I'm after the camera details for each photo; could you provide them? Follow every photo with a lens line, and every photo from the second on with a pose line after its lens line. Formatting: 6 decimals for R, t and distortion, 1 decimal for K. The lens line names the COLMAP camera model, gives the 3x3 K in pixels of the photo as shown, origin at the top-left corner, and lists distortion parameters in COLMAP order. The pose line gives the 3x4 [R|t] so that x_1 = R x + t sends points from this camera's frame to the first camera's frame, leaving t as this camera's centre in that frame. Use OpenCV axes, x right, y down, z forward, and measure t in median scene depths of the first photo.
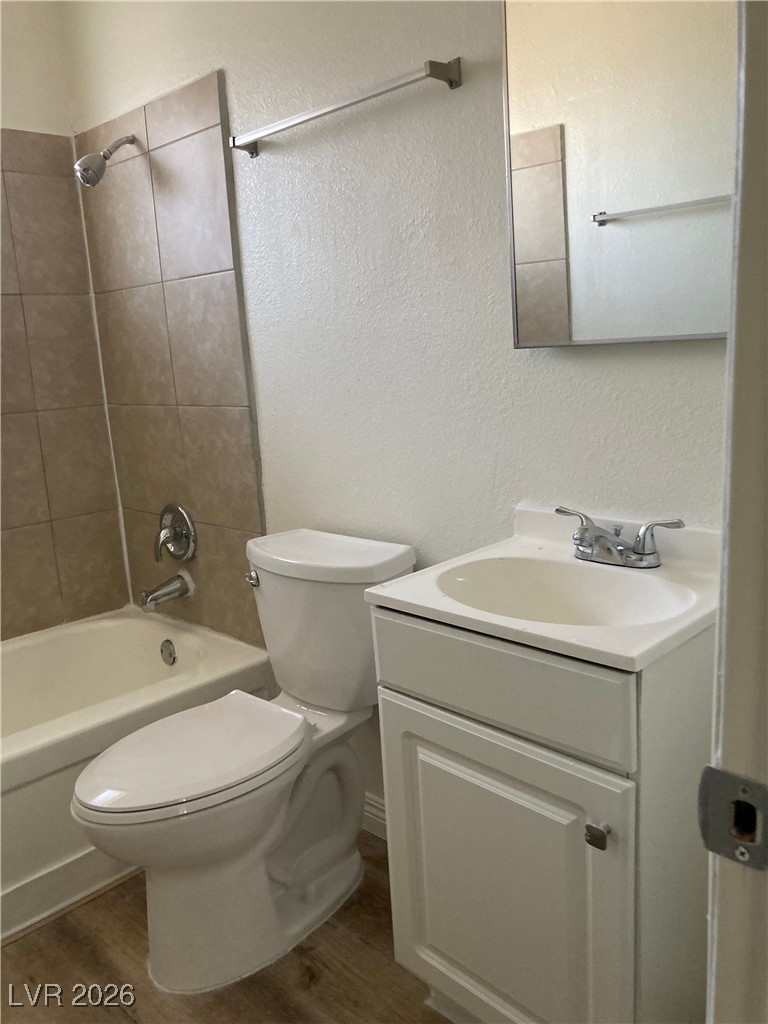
lens RADIAL K [[832.7, 0, 386.7], [0, 832.7, 512.4], [0, 0, 1]] dist [0.000435, -0.009685]
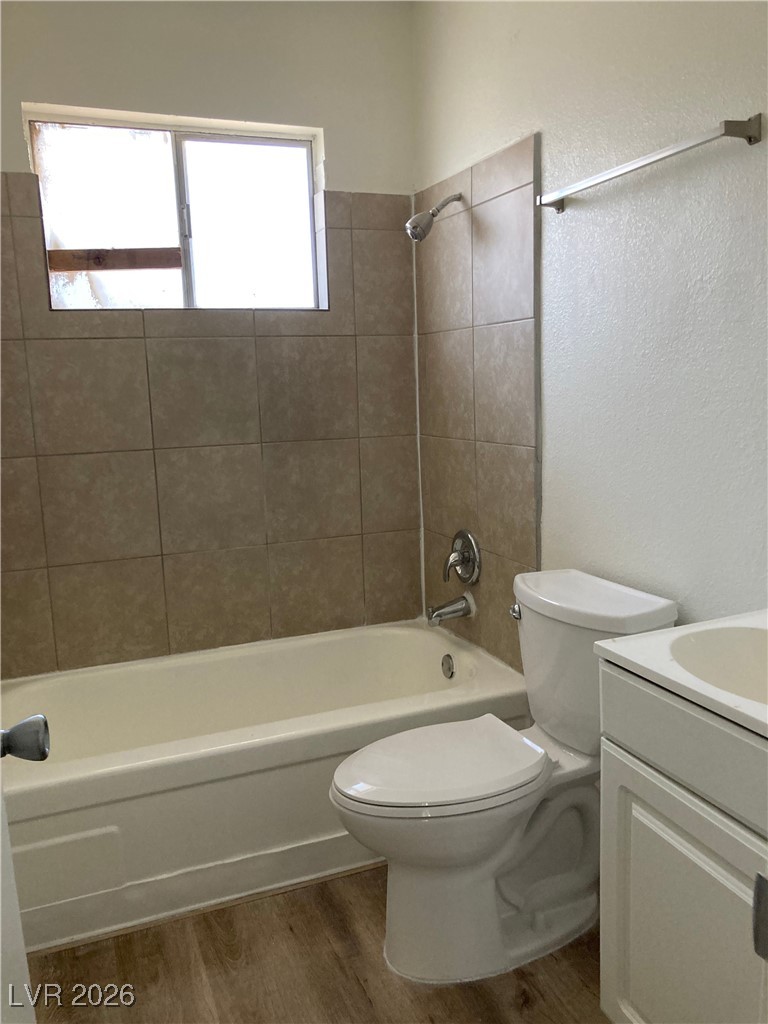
lens RADIAL K [[832.7, 0, 385.4], [0, 832.7, 512.0], [0, 0, 1]] dist [0.000435, -0.009685]
pose [[0.918105, 0.087138, -0.386639, 0.083446], [-0.094835, 0.995493, -0.000837, -0.029785], [0.384824, 0.037436, 0.922231, -0.046286]]
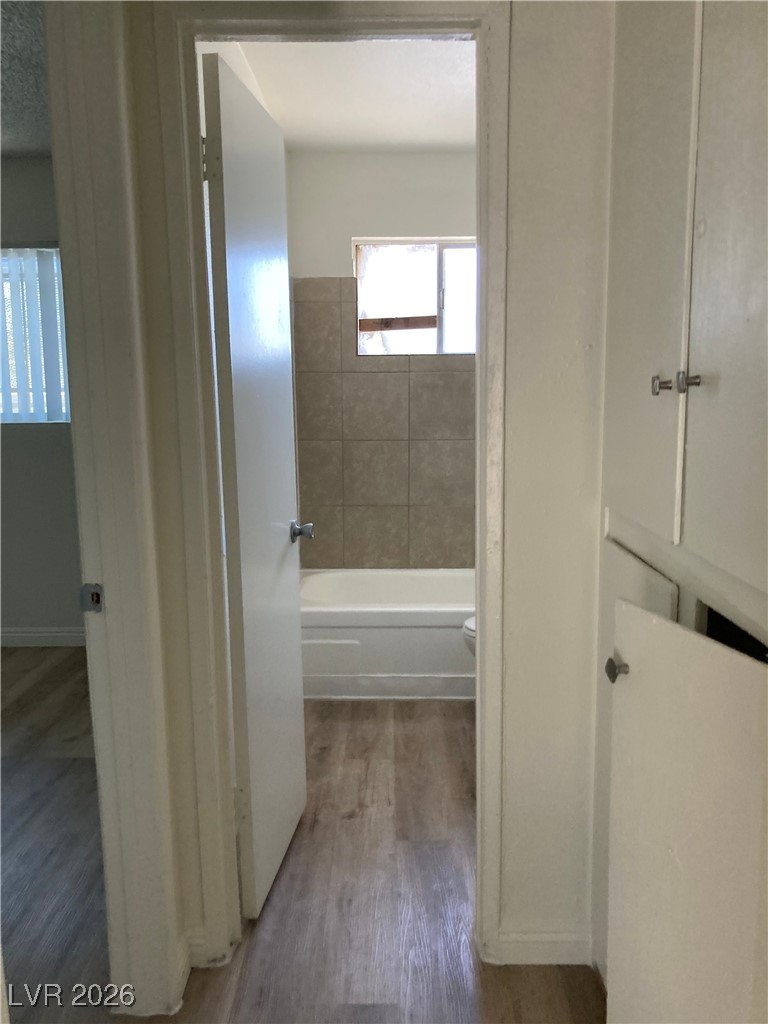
lens RADIAL K [[832.7, 0, 382.6], [0, 832.7, 512.4], [0, 0, 1]] dist [0.000435, -0.009685]
pose [[0.692696, 0.154779, -0.704426, 0.662909], [-0.176063, 0.983441, 0.042954, 0.005061], [0.699410, 0.094270, 0.708476, -0.481949]]
